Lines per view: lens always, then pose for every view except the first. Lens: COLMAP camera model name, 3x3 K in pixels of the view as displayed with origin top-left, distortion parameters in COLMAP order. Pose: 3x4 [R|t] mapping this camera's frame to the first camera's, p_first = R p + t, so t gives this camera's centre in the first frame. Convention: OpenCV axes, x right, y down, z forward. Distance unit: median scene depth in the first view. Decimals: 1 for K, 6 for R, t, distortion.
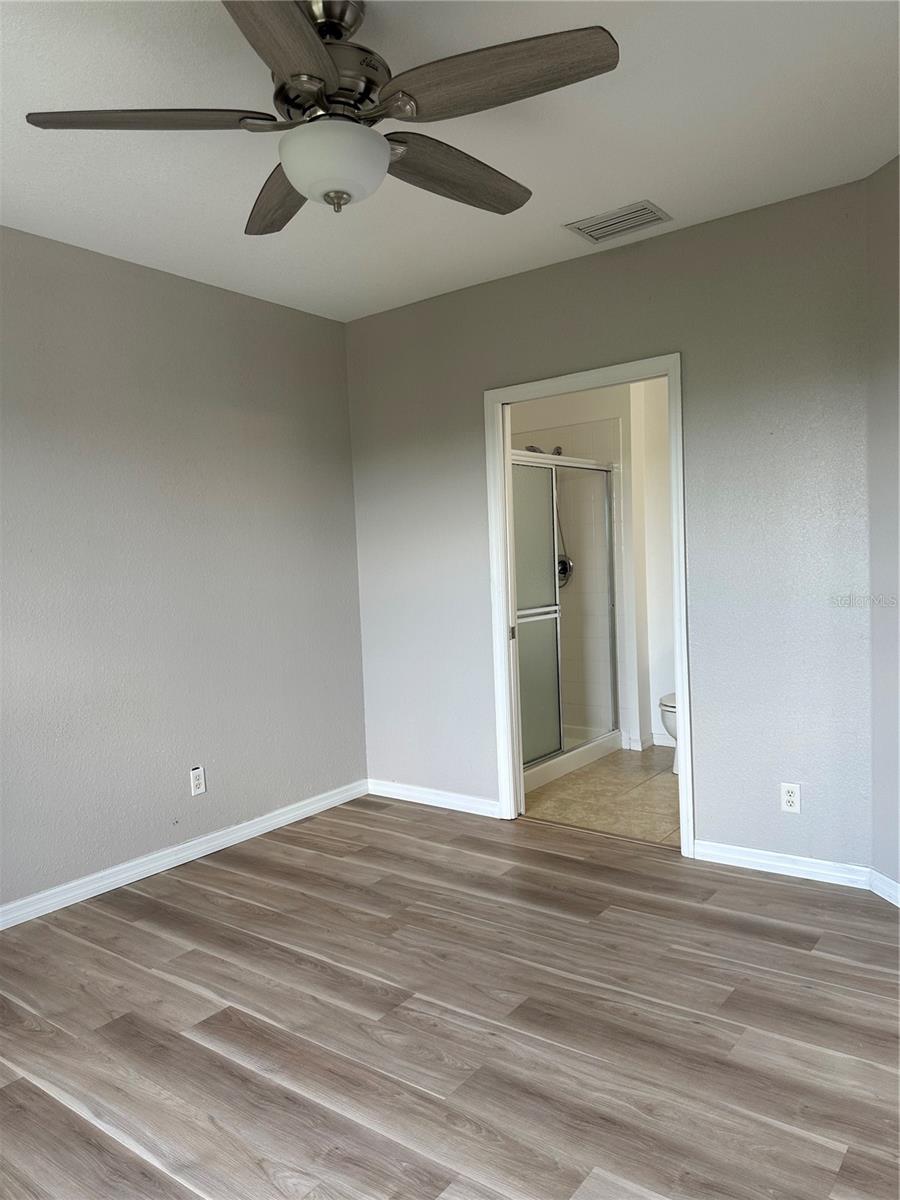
lens RADIAL K [[849.5, 0, 447.6], [0, 849.5, 595.0], [0, 0, 1]] dist [-0.006694, -0.004145]
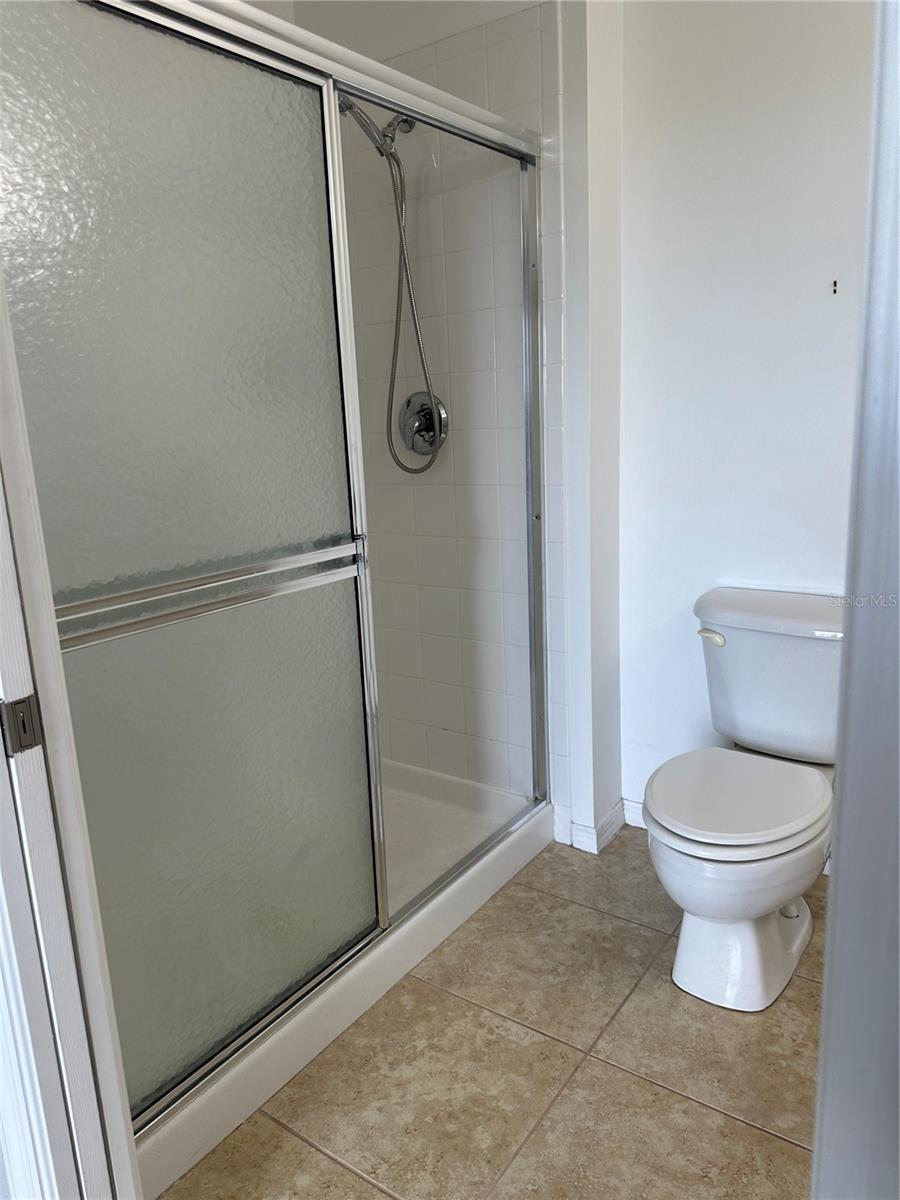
lens RADIAL K [[849.5, 0, 450.7], [0, 849.5, 599.9], [0, 0, 1]] dist [-0.006694, -0.004145]
pose [[0.999474, -0.012244, 0.030014, 0.141304], [0.006356, 0.981970, 0.188929, -0.026559], [-0.031786, -0.188639, 0.981532, 0.597092]]
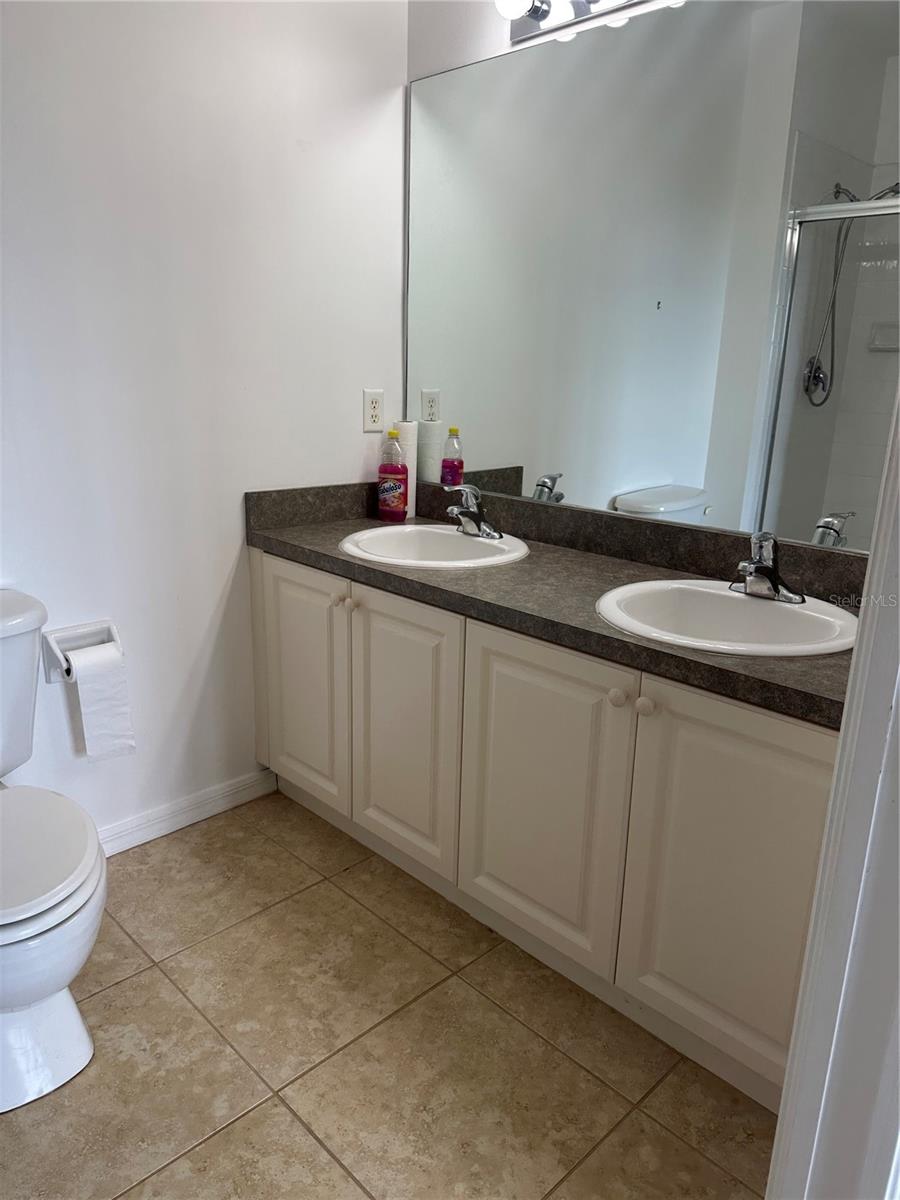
lens RADIAL K [[849.5, 0, 448.8], [0, 849.5, 600.5], [0, 0, 1]] dist [-0.006694, -0.004145]
pose [[0.154475, -0.226780, 0.961618, 0.047500], [0.002750, 0.973395, 0.229115, -0.026088], [-0.987993, -0.032748, 0.150989, 0.721193]]
